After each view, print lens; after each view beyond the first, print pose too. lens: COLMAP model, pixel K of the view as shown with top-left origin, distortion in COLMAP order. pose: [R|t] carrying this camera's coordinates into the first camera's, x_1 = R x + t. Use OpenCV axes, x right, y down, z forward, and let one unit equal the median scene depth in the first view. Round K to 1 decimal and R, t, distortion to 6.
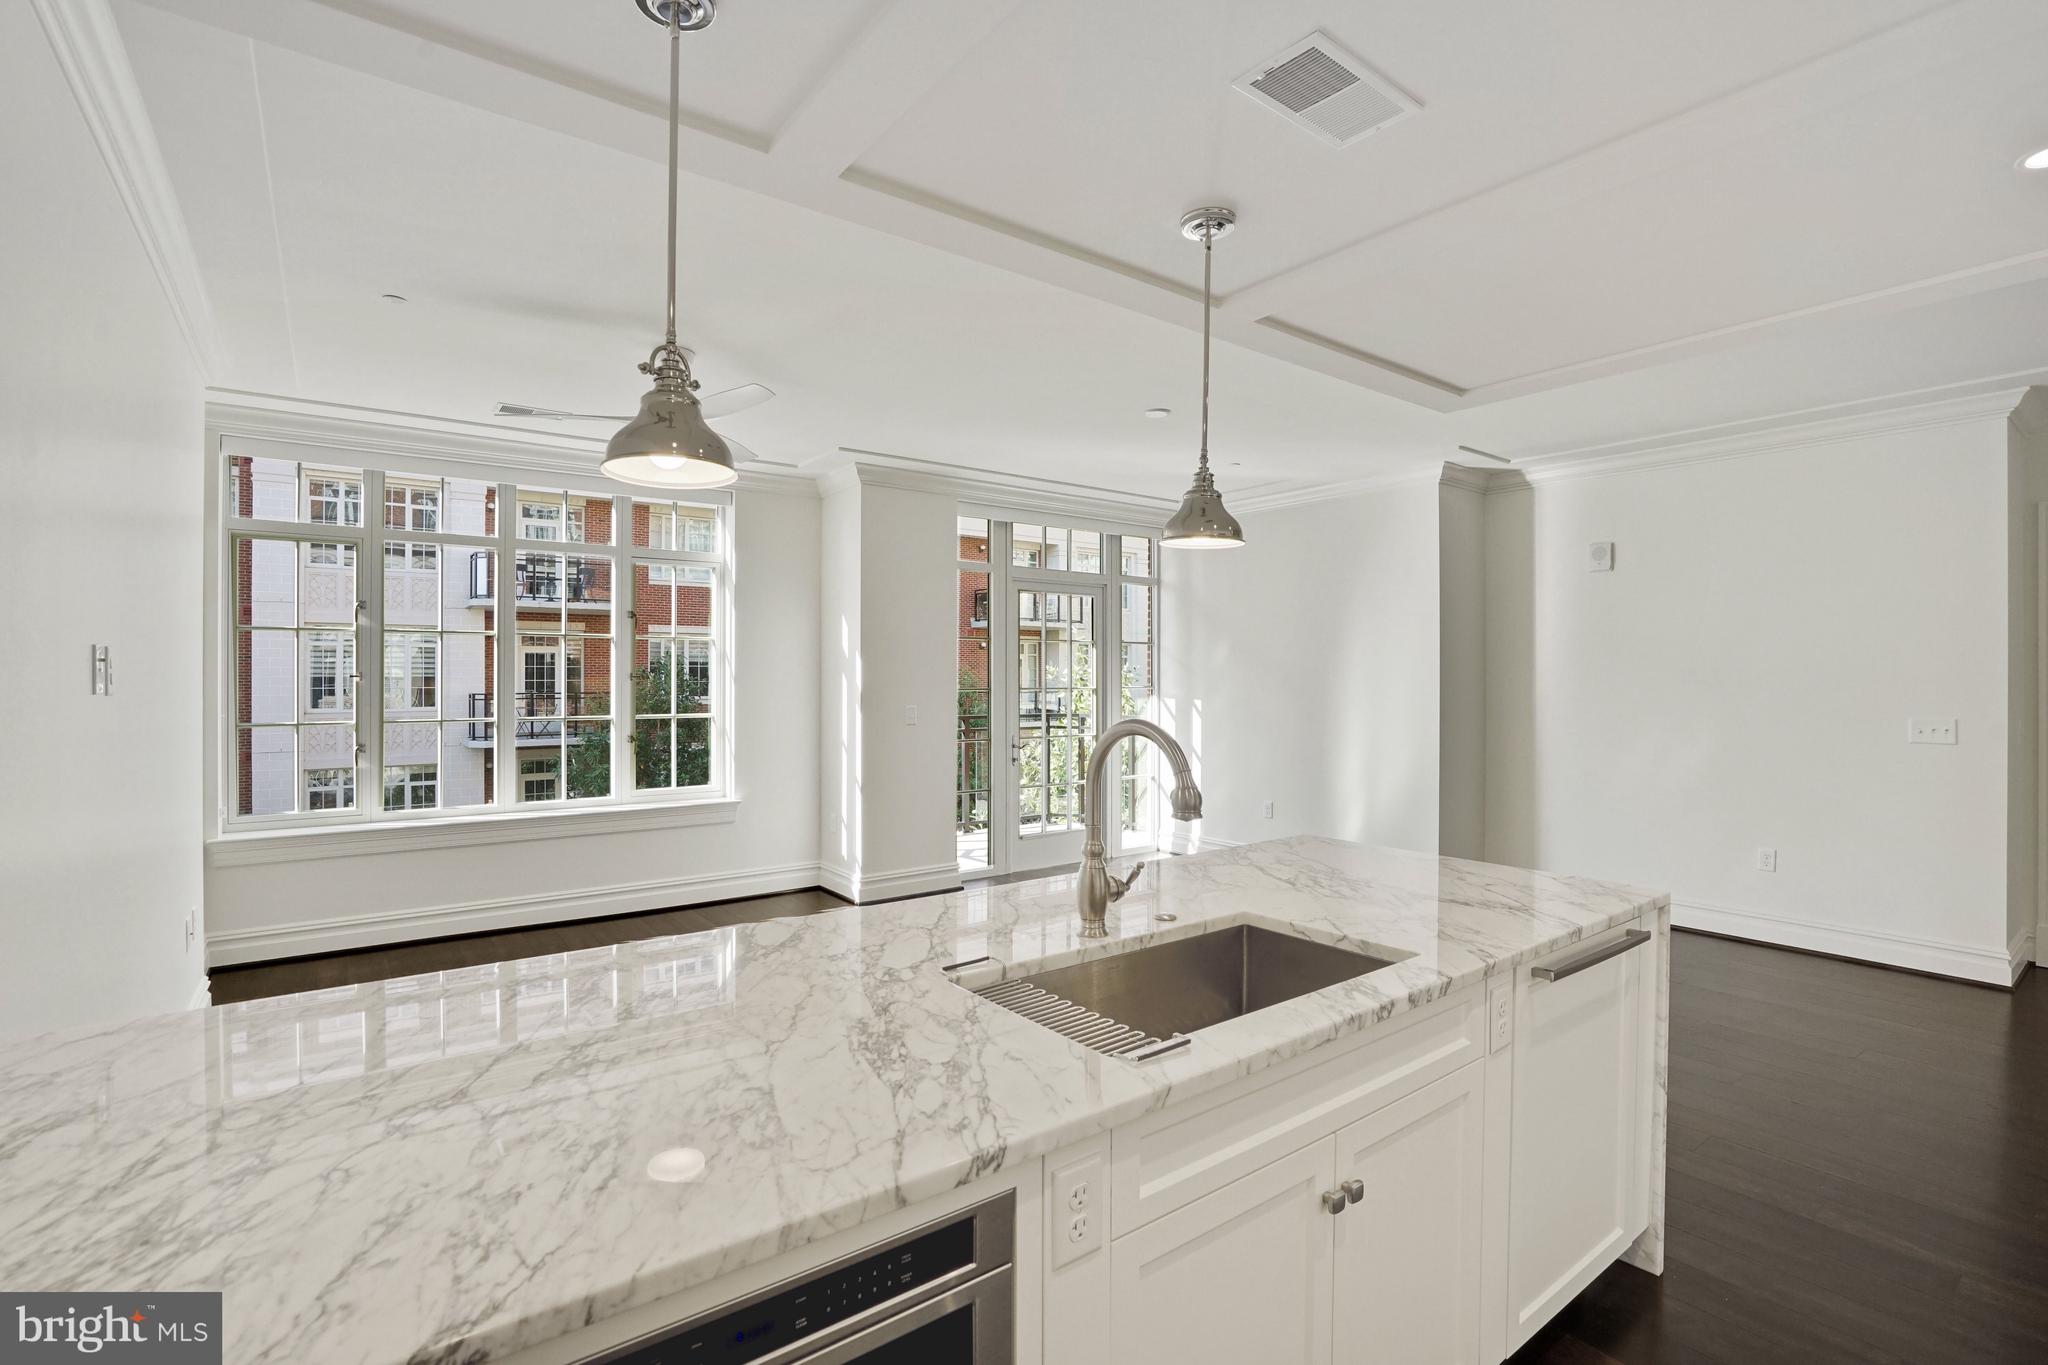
lens RADIAL K [[947.4, 0, 1027.3], [0, 947.4, 676.6], [0, 0, 1]] dist [-0.048057, 0.010640]
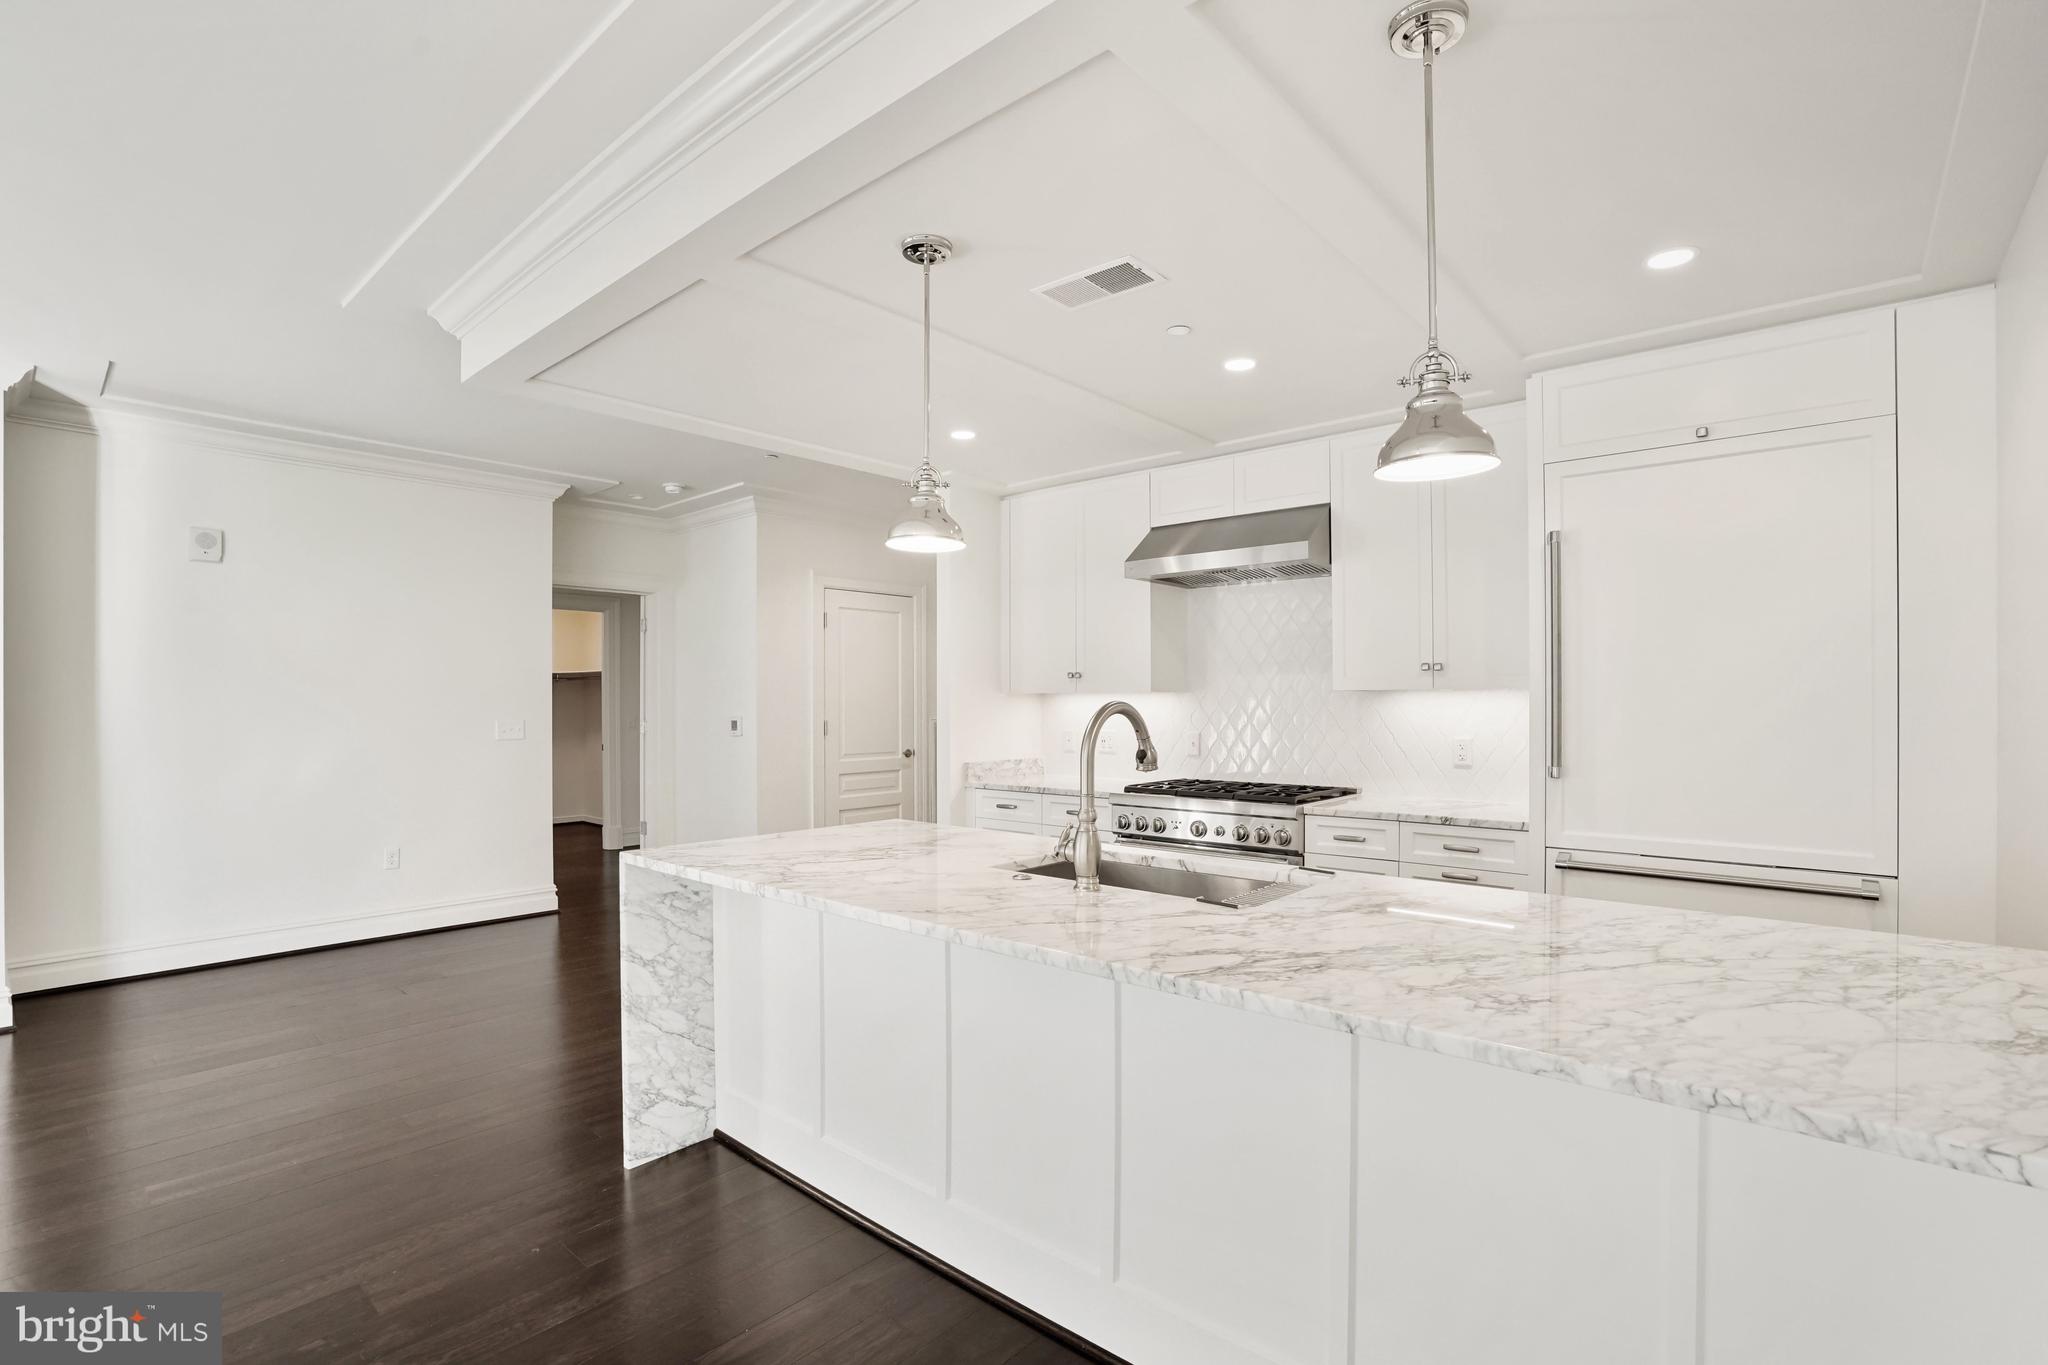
lens RADIAL K [[947.4, 0, 1019.4], [0, 947.4, 698.4], [0, 0, 1]] dist [-0.048057, 0.010640]
pose [[-0.199304, 0.001834, 0.979936, -1.156699], [0.000491, 0.999998, -0.001771, 0.044938], [-0.979938, 0.000128, -0.199305, 1.444858]]
